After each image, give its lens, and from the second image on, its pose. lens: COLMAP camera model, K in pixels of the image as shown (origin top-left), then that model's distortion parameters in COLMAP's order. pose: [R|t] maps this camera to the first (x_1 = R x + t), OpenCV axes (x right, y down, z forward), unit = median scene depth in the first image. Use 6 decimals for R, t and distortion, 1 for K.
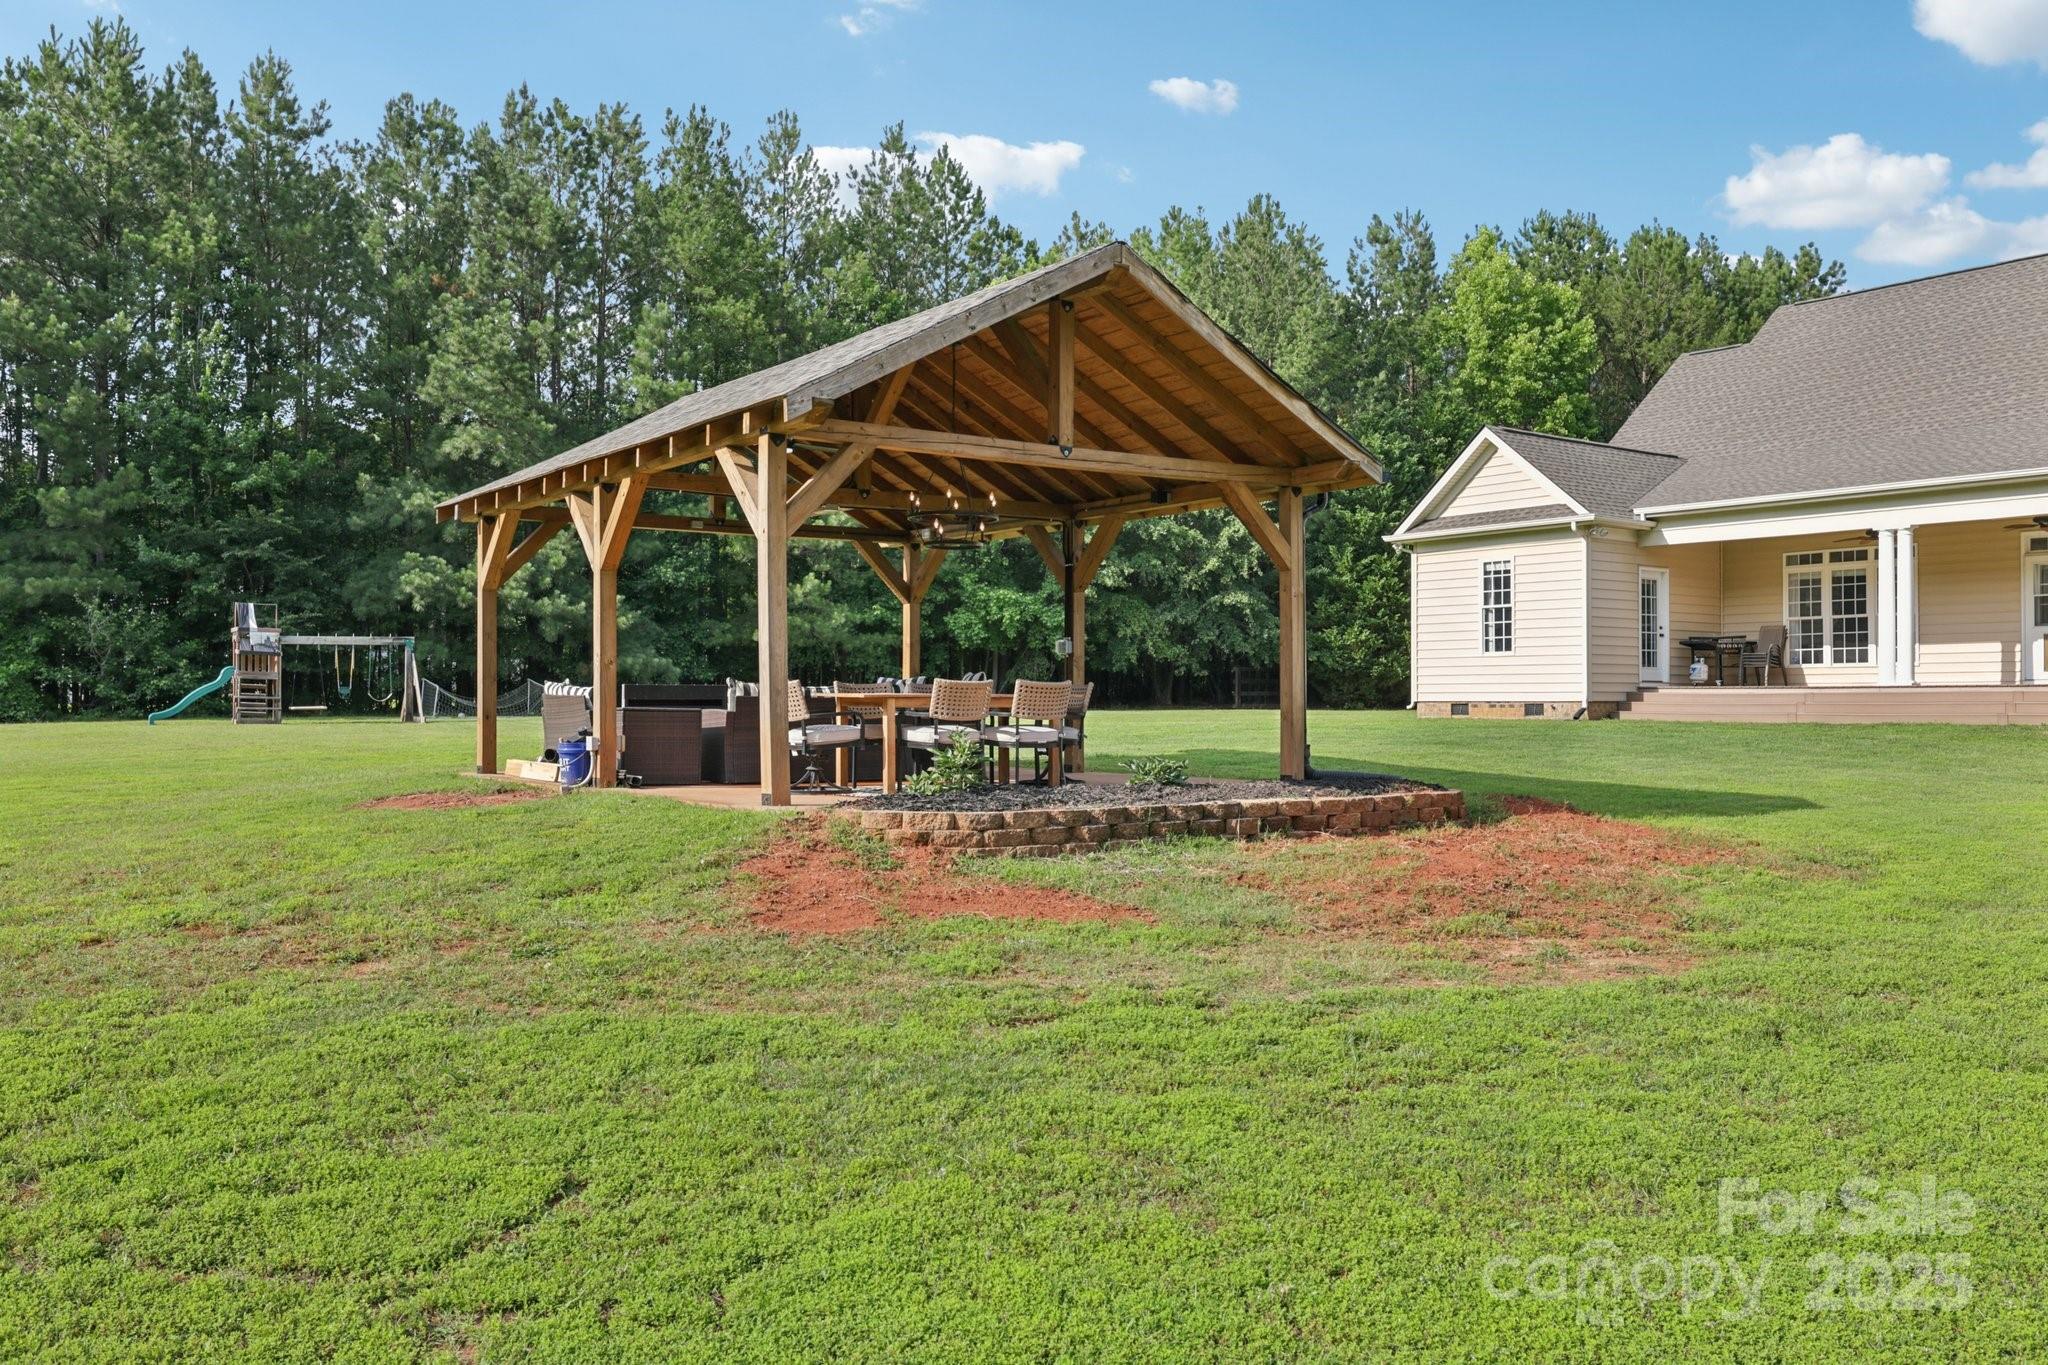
lens RADIAL K [[1586.6, 0, 1024.0], [0, 1586.6, 682.5], [0, 0, 1]] dist [-0.000999, 0.004609]
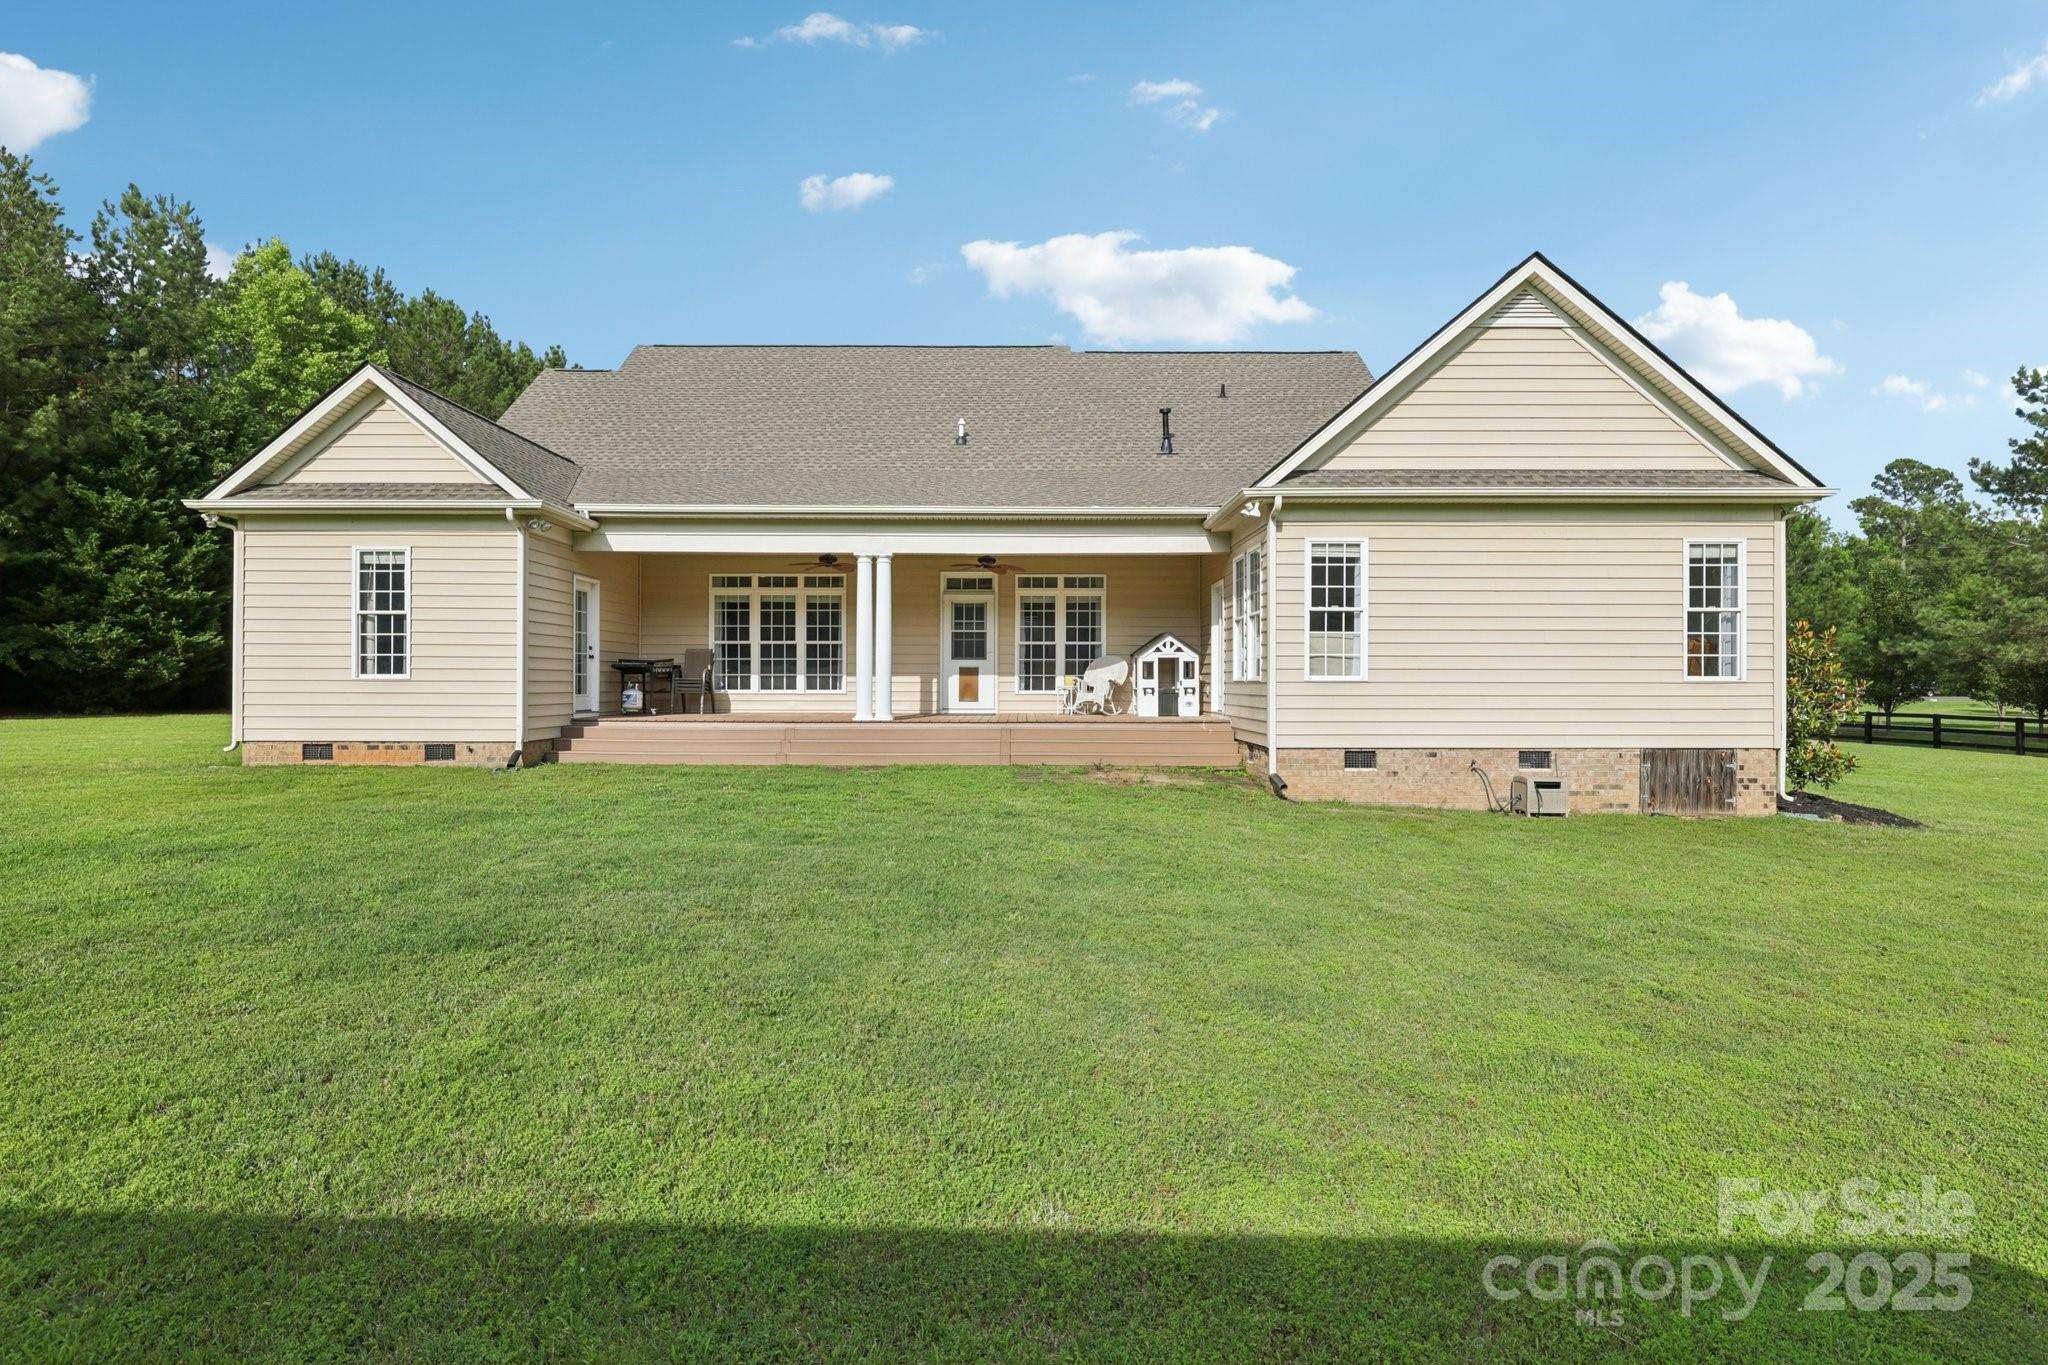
lens RADIAL K [[1042.1, 0, 1027.6], [0, 1042.1, 674.0], [0, 0, 1]] dist [0.003276, 0.000316]
pose [[0.589655, 0.007928, 0.807617, 0.083478], [-0.010577, 0.999942, -0.002094, -0.021534], [-0.807586, -0.007308, 0.589704, 0.470127]]
